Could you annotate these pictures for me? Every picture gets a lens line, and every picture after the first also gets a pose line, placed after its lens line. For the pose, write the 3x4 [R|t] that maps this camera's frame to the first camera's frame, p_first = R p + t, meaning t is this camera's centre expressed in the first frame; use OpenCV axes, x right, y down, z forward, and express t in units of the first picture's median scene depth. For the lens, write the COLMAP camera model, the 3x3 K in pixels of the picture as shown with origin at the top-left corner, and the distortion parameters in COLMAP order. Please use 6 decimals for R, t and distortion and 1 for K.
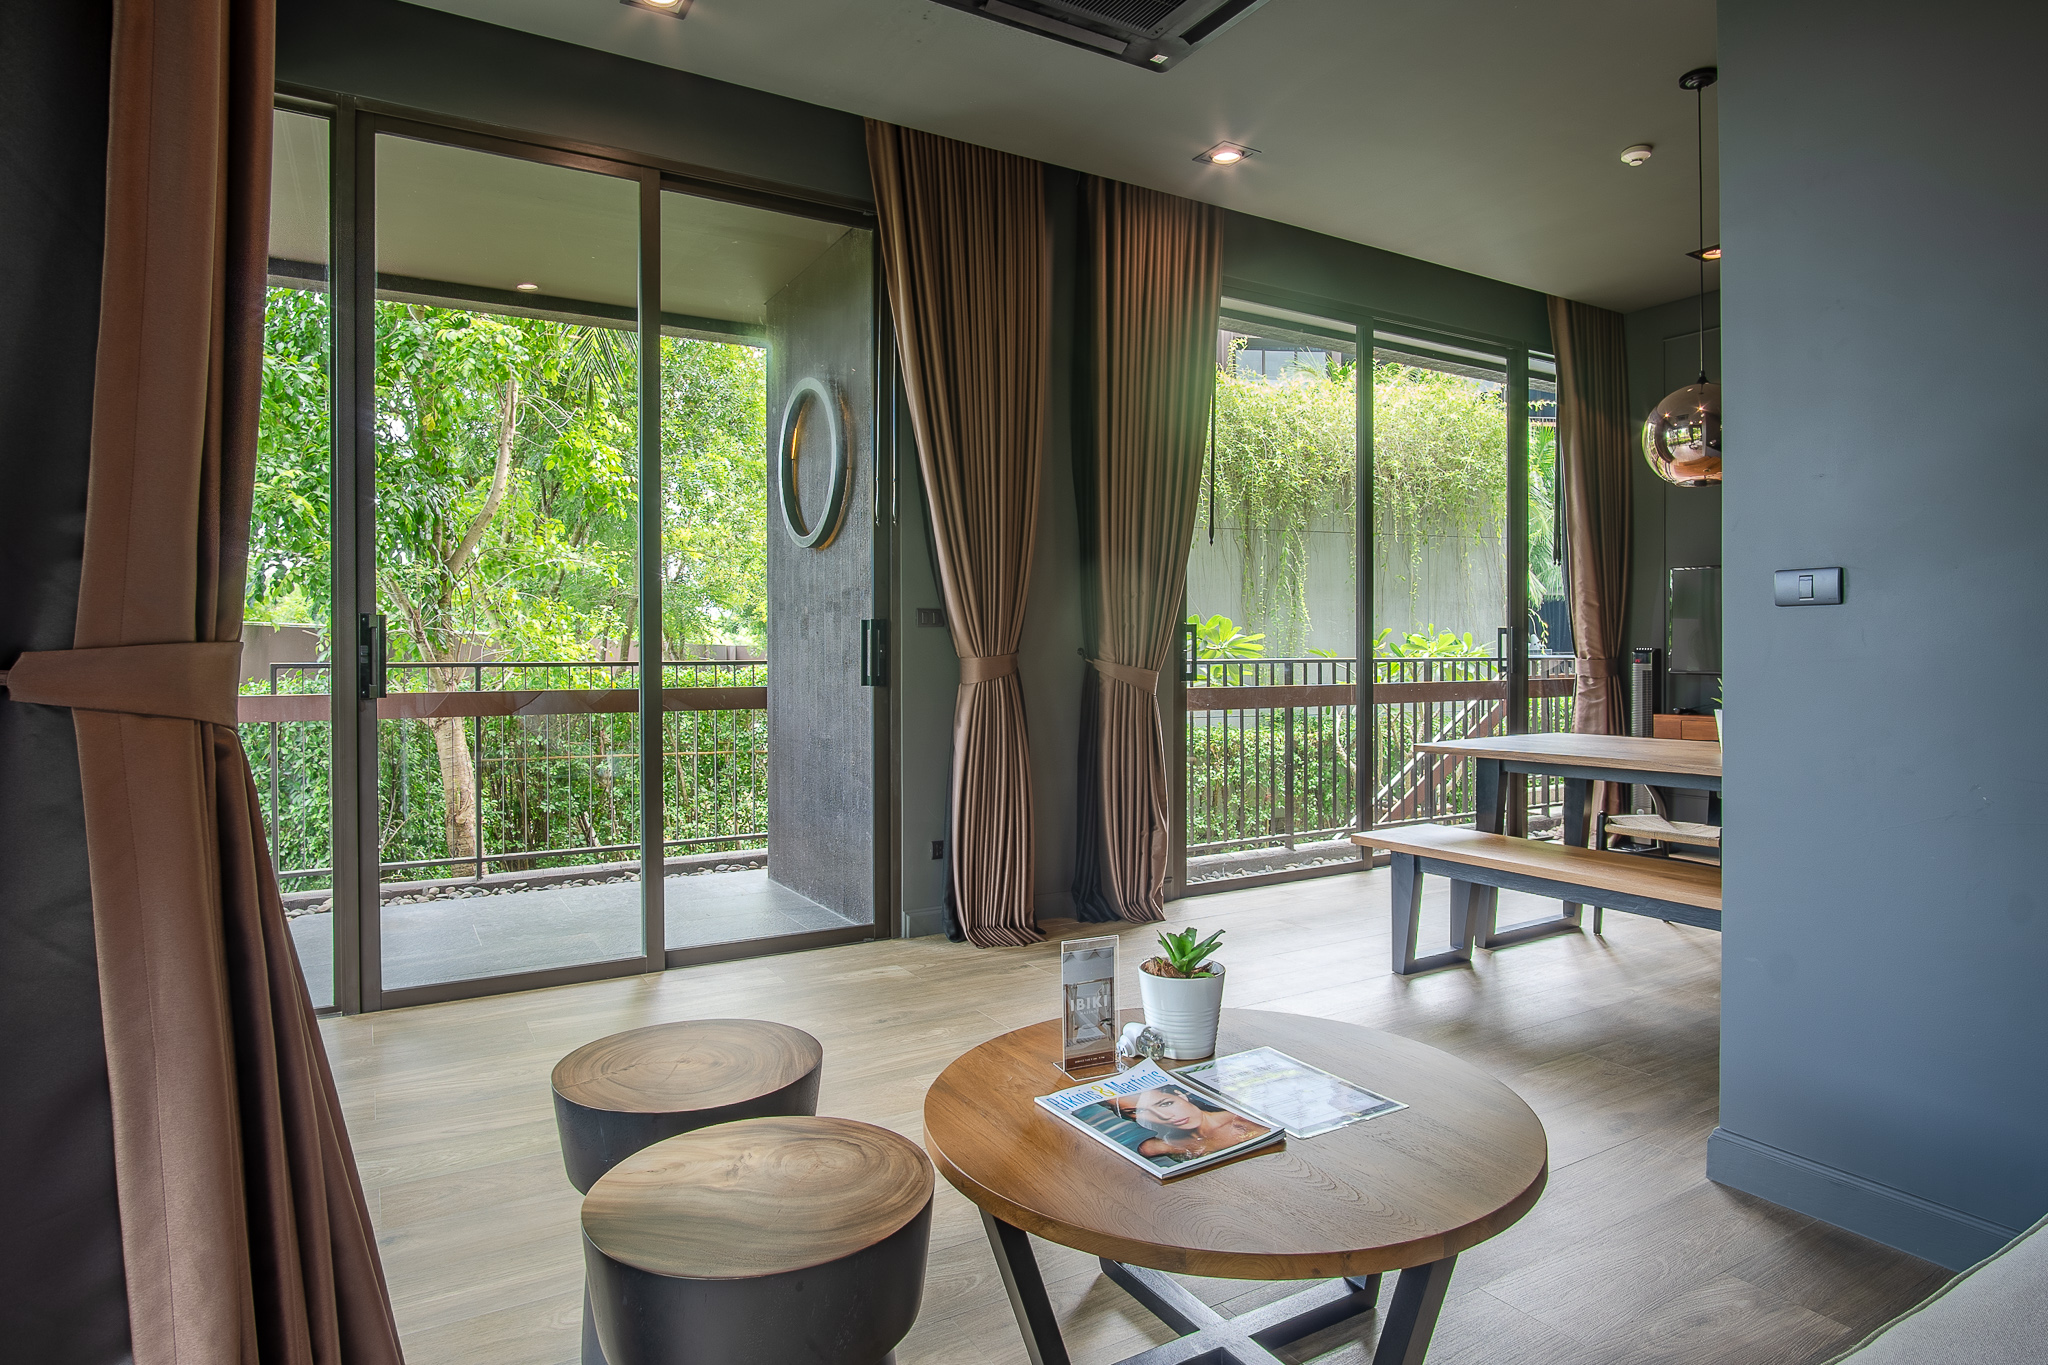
lens RADIAL K [[1103.4, 0, 999.3], [0, 1103.4, 649.9], [0, 0, 1]] dist [-0.028556, 0.014135]
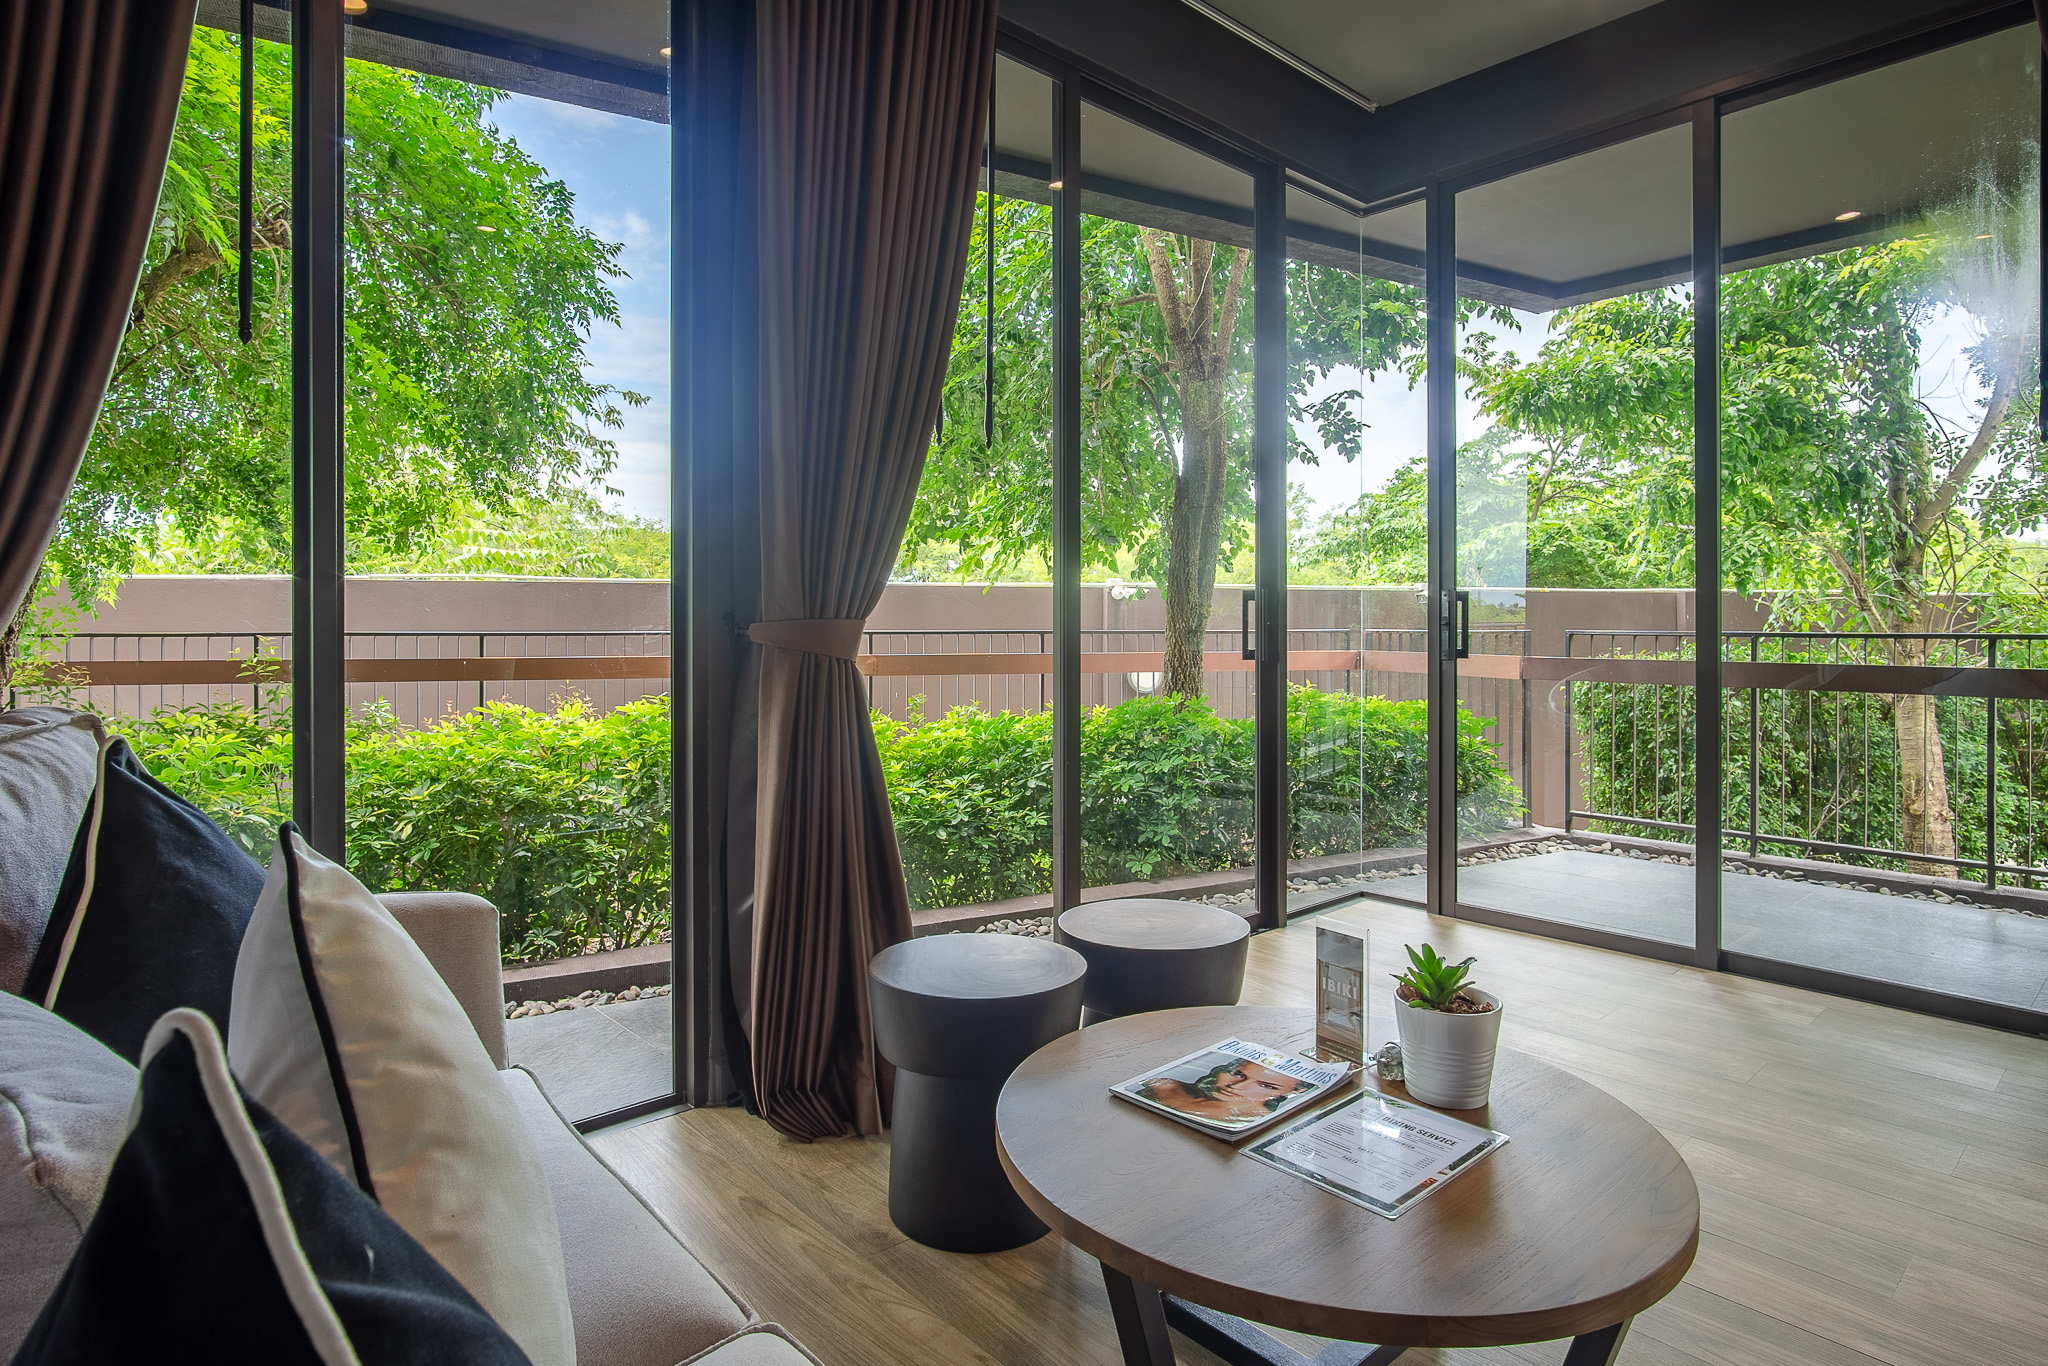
lens RADIAL K [[1062.6, 0, 1026.4], [0, 1062.6, 624.8], [0, 0, 1]] dist [-0.002663, 0.000234]
pose [[0.230003, 0.005053, -0.973177, 0.418737], [0.000133, 0.999986, 0.005224, -0.001054], [0.973190, -0.001331, 0.229999, 0.235591]]
